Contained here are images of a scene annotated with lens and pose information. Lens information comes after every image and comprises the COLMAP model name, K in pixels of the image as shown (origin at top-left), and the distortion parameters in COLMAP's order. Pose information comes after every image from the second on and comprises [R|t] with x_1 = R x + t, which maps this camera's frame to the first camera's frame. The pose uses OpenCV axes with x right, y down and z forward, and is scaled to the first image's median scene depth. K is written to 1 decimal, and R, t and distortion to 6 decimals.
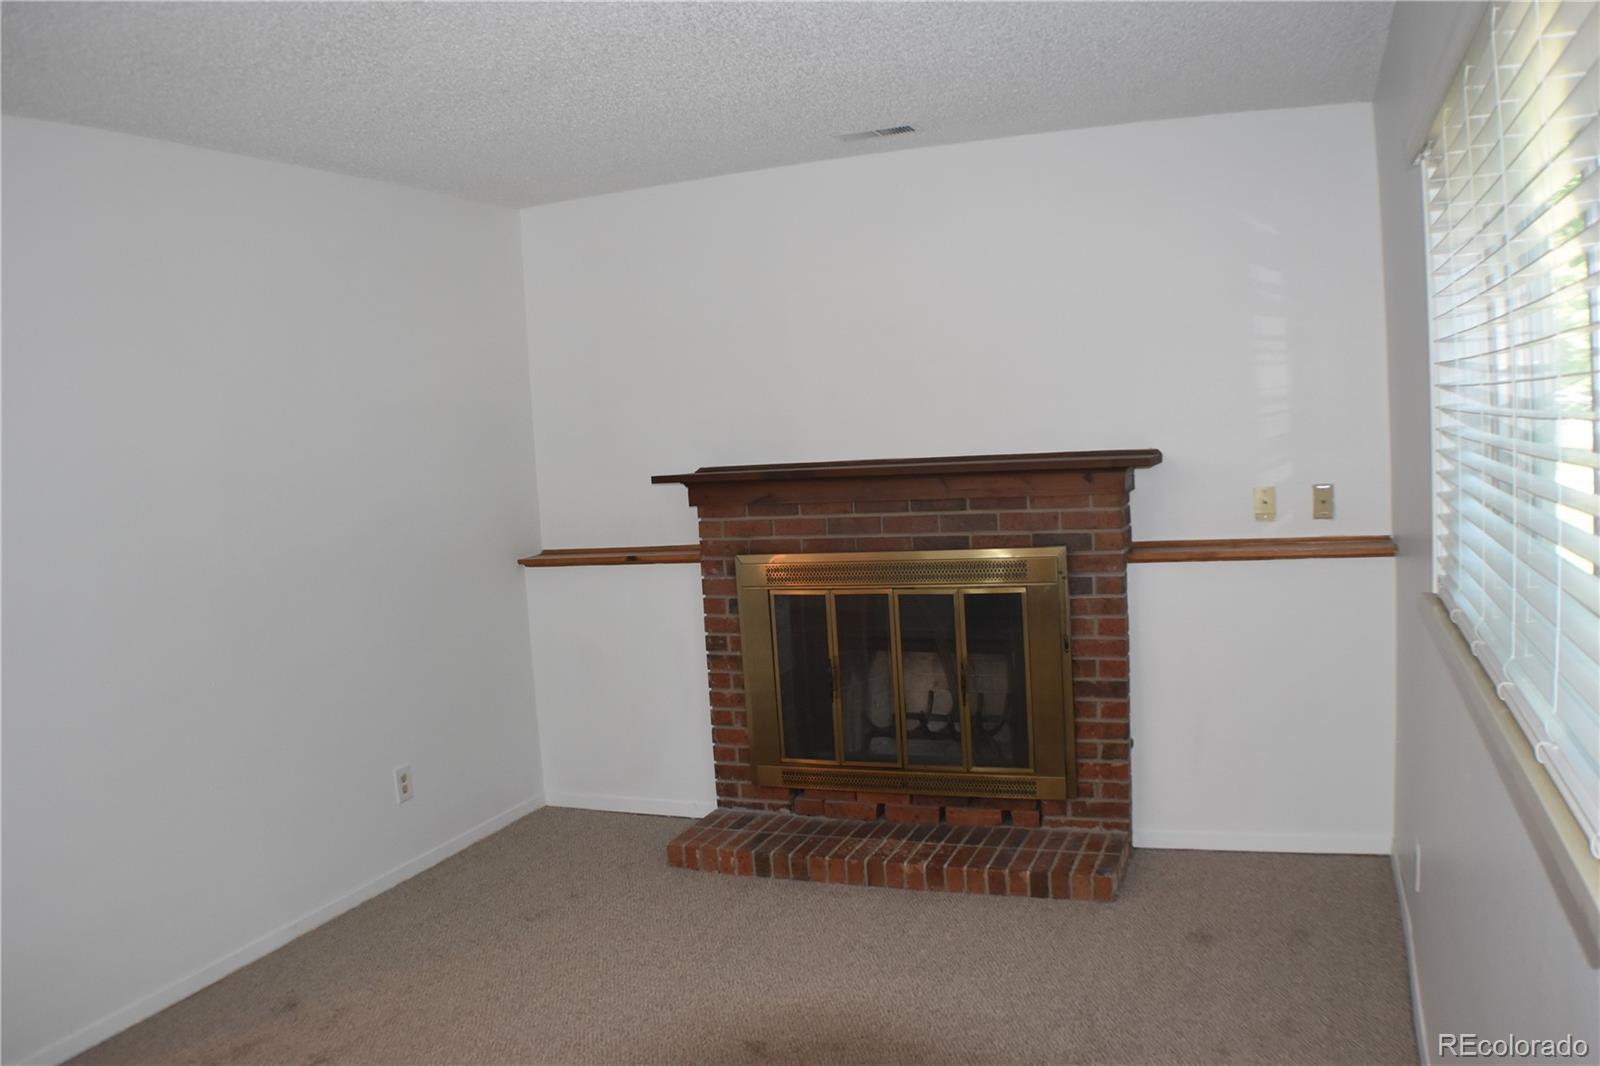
lens RADIAL K [[1236.6, 0, 800.0], [0, 1236.6, 533.0], [0, 0, 1]] dist [-0.197989, 0.054540]
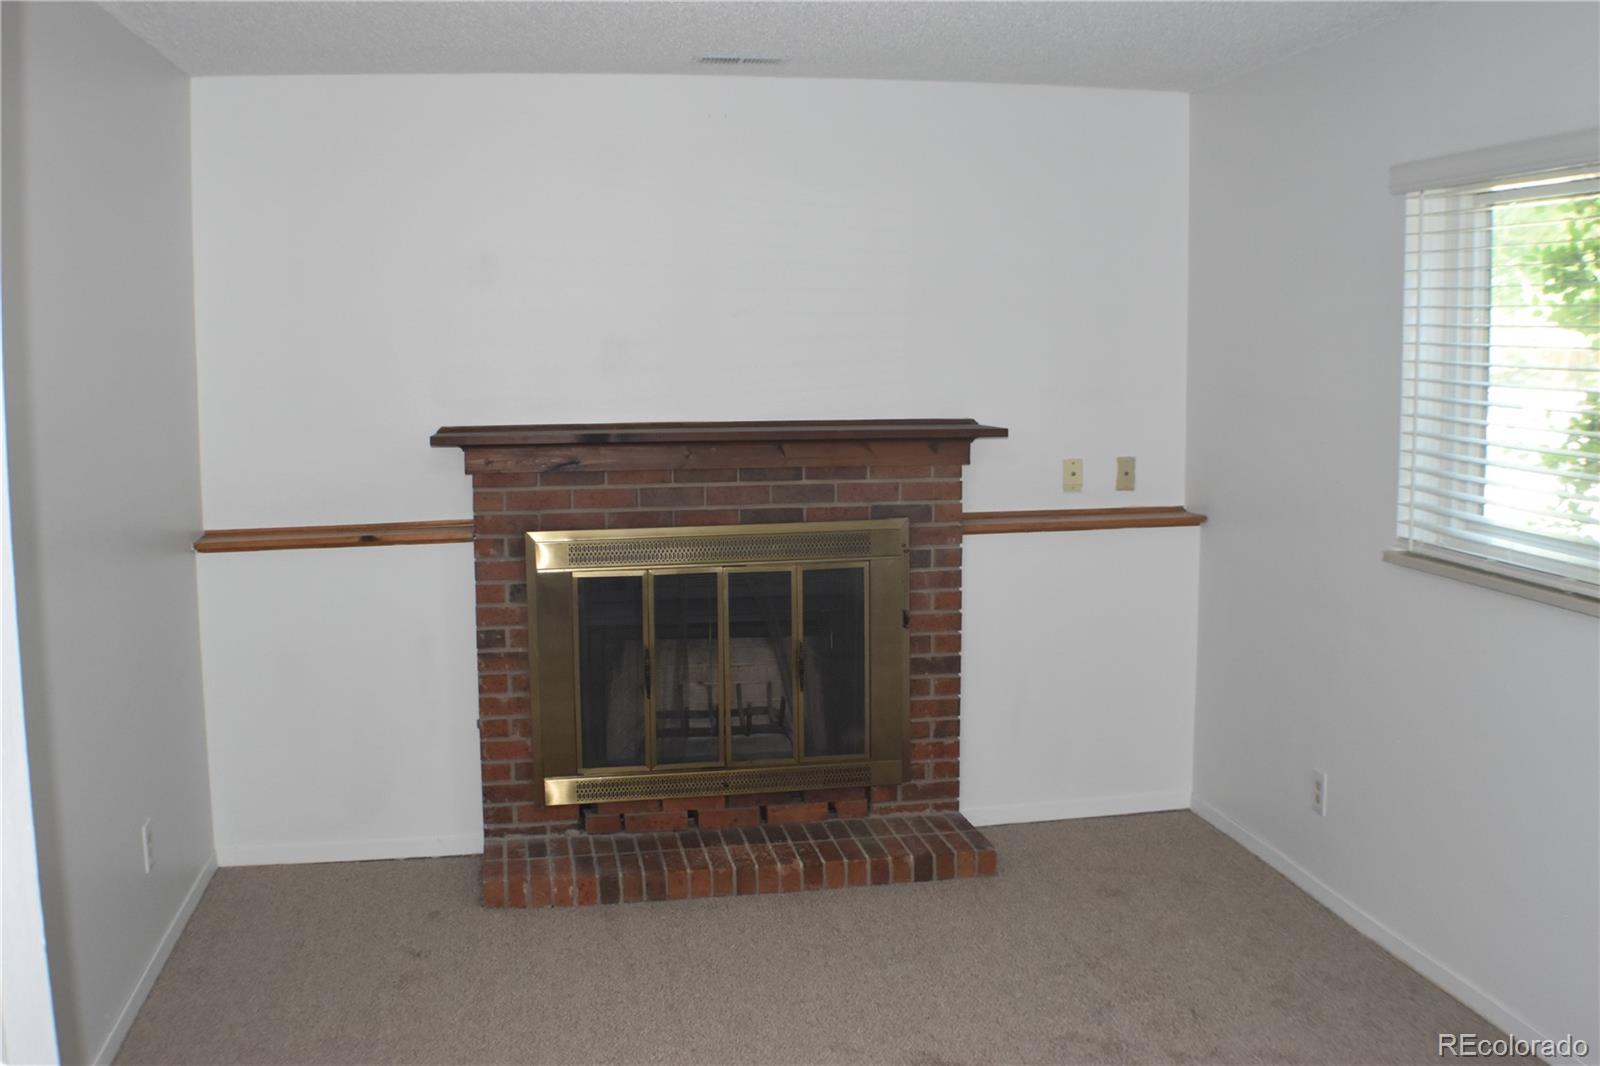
lens RADIAL K [[1626.6, 0, 800.0], [0, 1626.6, 533.0], [0, 0, 1]] dist [-0.179581, -0.000941]
pose [[0.844581, -0.011228, 0.535310, -0.520563], [0.004312, 0.999890, 0.014168, 0.003971], [-0.535410, -0.009658, 0.844537, -0.032216]]
